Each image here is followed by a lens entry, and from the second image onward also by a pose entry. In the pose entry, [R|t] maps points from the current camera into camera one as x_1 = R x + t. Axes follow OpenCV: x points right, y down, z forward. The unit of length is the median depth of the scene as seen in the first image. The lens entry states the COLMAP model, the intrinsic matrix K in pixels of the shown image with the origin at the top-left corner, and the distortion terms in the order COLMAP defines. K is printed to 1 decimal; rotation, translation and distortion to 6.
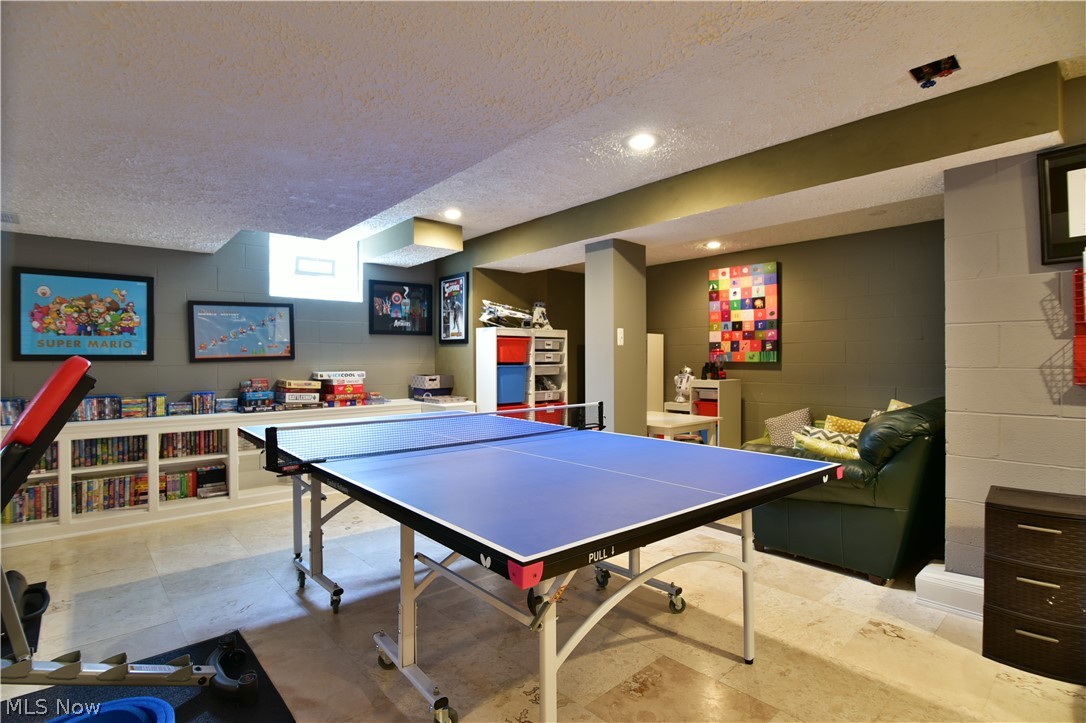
lens RADIAL K [[529.6, 0, 537.9], [0, 529.6, 360.0], [0, 0, 1]] dist [-0.018460, 0.001408]
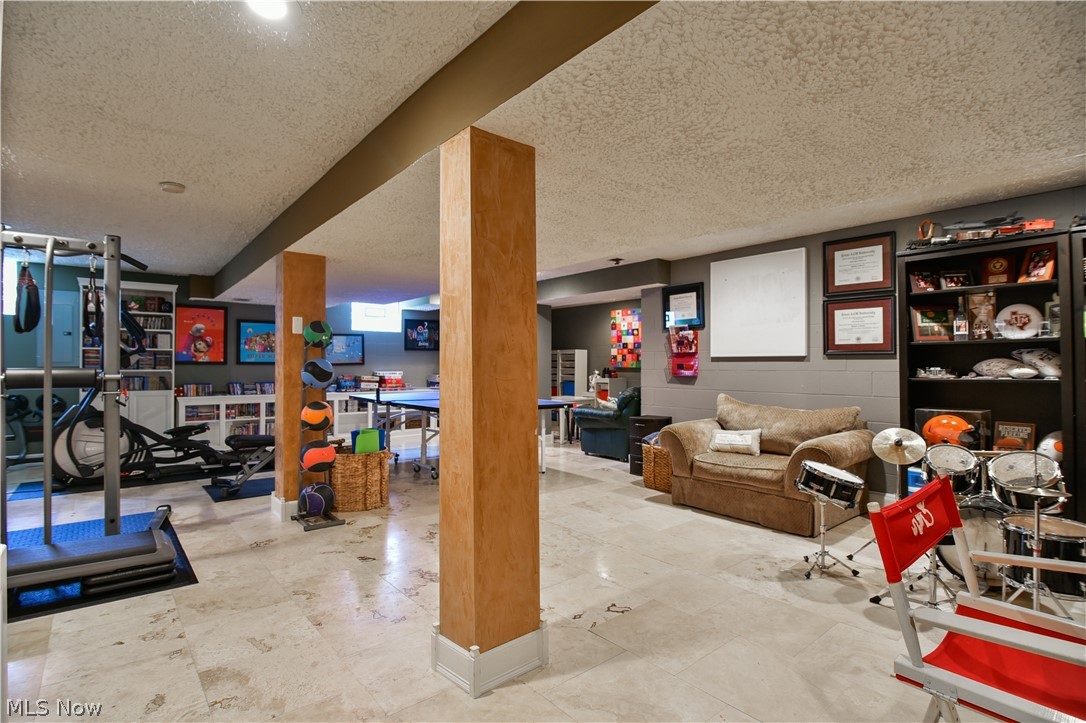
lens RADIAL K [[529.6, 0, 540.6], [0, 529.6, 361.2], [0, 0, 1]] dist [-0.018460, 0.001408]
pose [[0.999407, 0.004353, -0.034171, 0.211029], [-0.004695, 0.999940, -0.009918, 0.002448], [0.034126, 0.010073, 0.999367, -0.812590]]
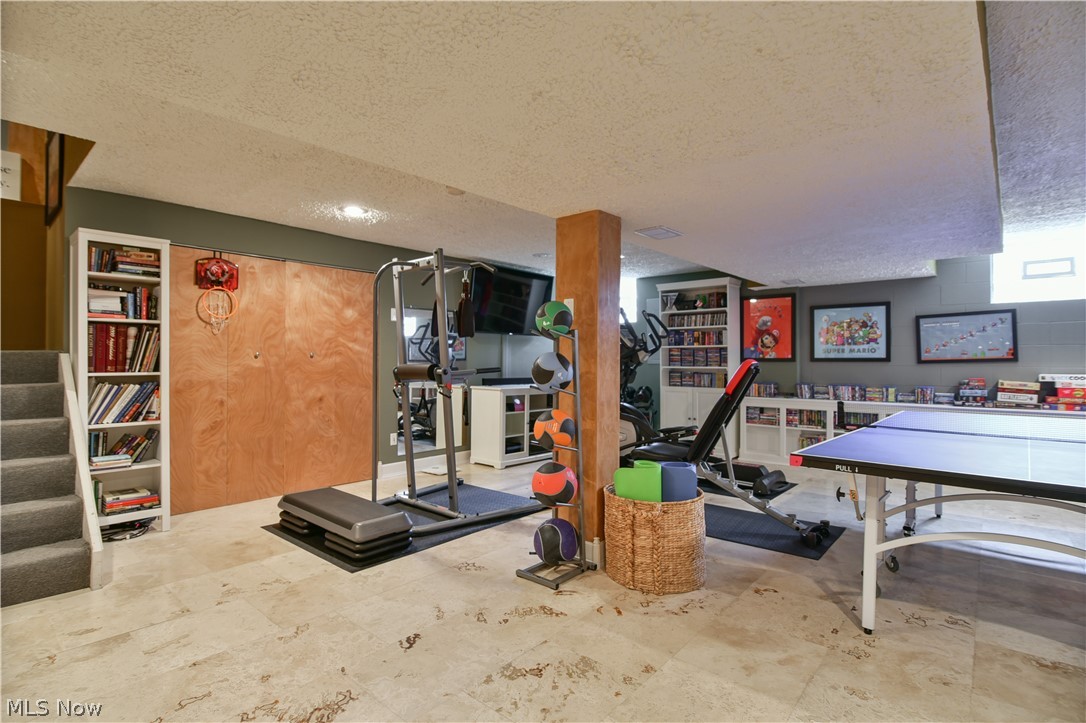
lens RADIAL K [[529.6, 0, 548.8], [0, 529.6, 363.8], [0, 0, 1]] dist [-0.018460, 0.001408]
pose [[0.134424, 0.007030, -0.990899, 0.449196], [-0.003712, 0.999971, 0.006591, 0.000463], [0.990917, 0.002792, 0.134447, -0.064552]]
